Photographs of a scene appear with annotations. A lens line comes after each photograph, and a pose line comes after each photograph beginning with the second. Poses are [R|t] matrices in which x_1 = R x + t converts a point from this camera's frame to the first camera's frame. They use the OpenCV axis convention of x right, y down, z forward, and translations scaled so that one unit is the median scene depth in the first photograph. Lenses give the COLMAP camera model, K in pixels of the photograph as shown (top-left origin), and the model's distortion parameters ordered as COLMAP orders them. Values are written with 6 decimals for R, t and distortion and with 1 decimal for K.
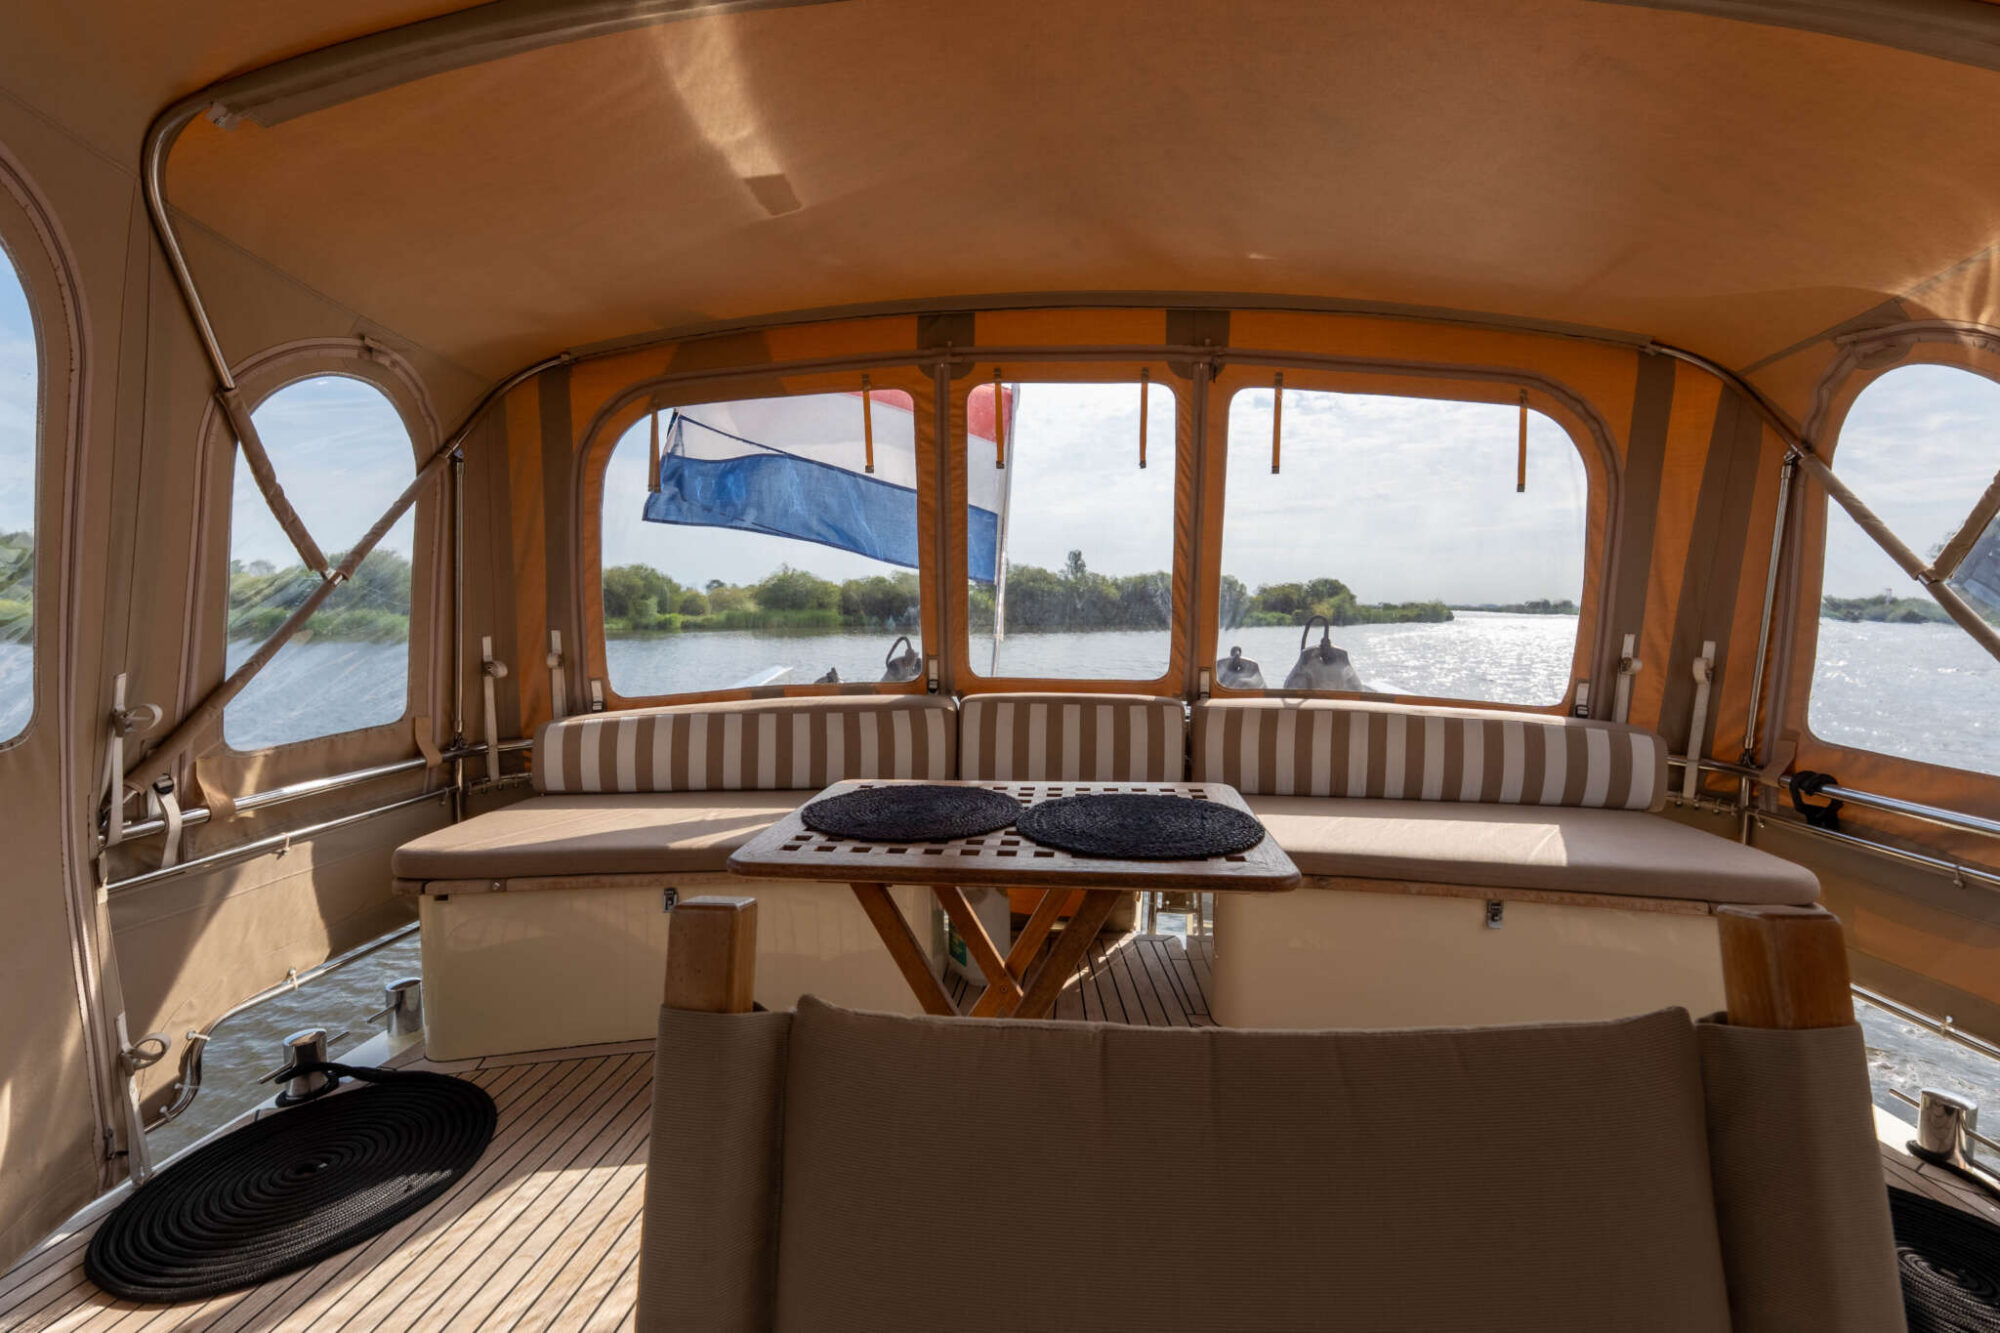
lens RADIAL K [[838.6, 0, 1003.3], [0, 838.6, 660.0], [0, 0, 1]] dist [-0.010073, 0.000738]
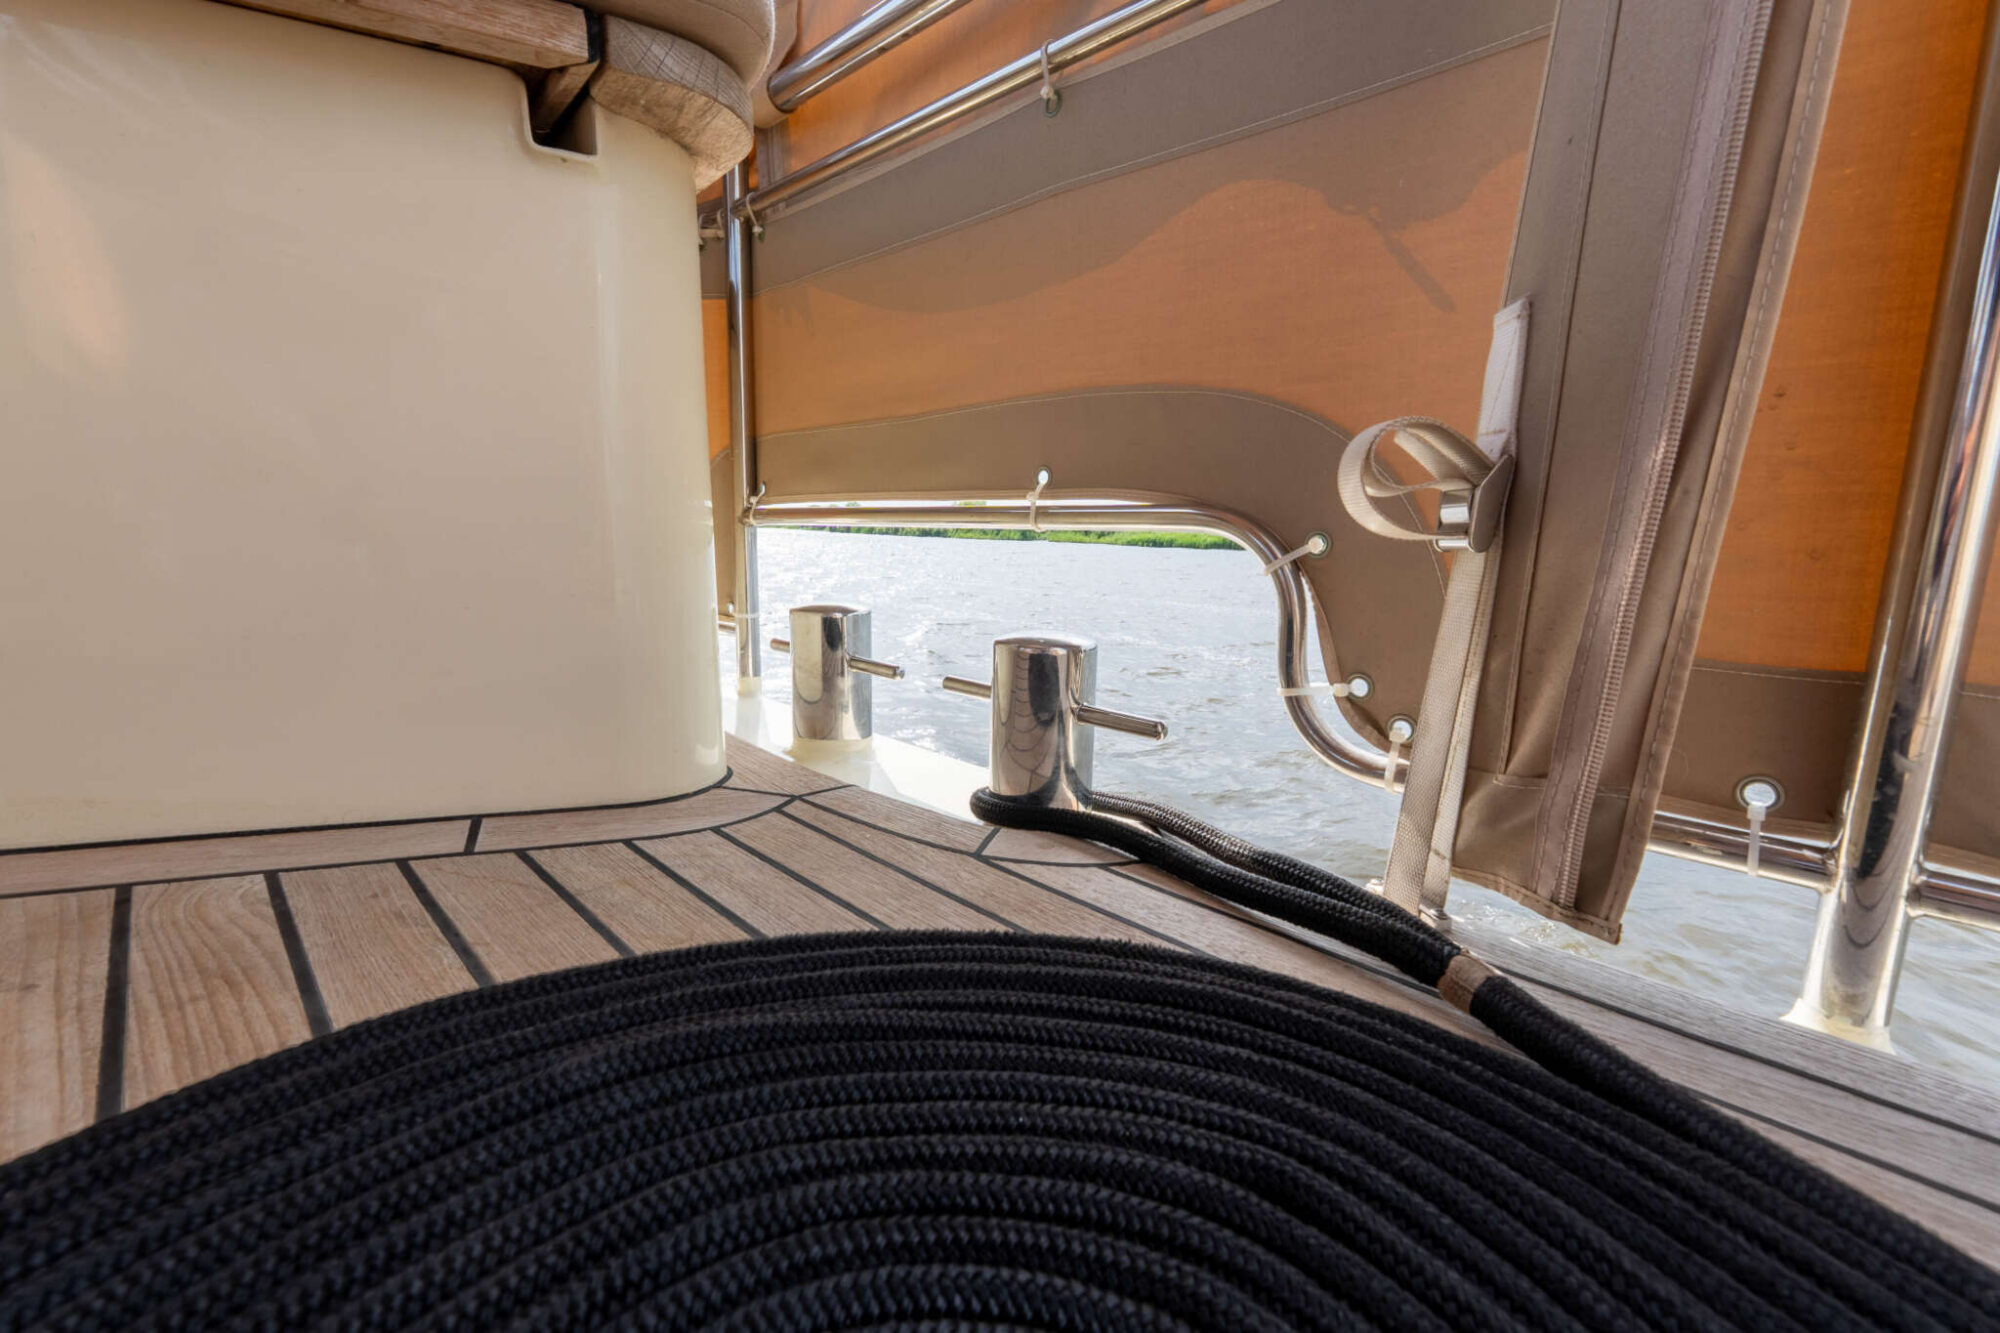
lens RADIAL K [[838.6, 0, 1001.4], [0, 838.6, 659.2], [0, 0, 1]] dist [-0.010073, 0.000738]
pose [[0.710150, -0.111495, 0.695166, 0.677680], [0.029534, 0.991230, 0.128809, 0.379820], [-0.703431, -0.070943, 0.707215, 0.583498]]
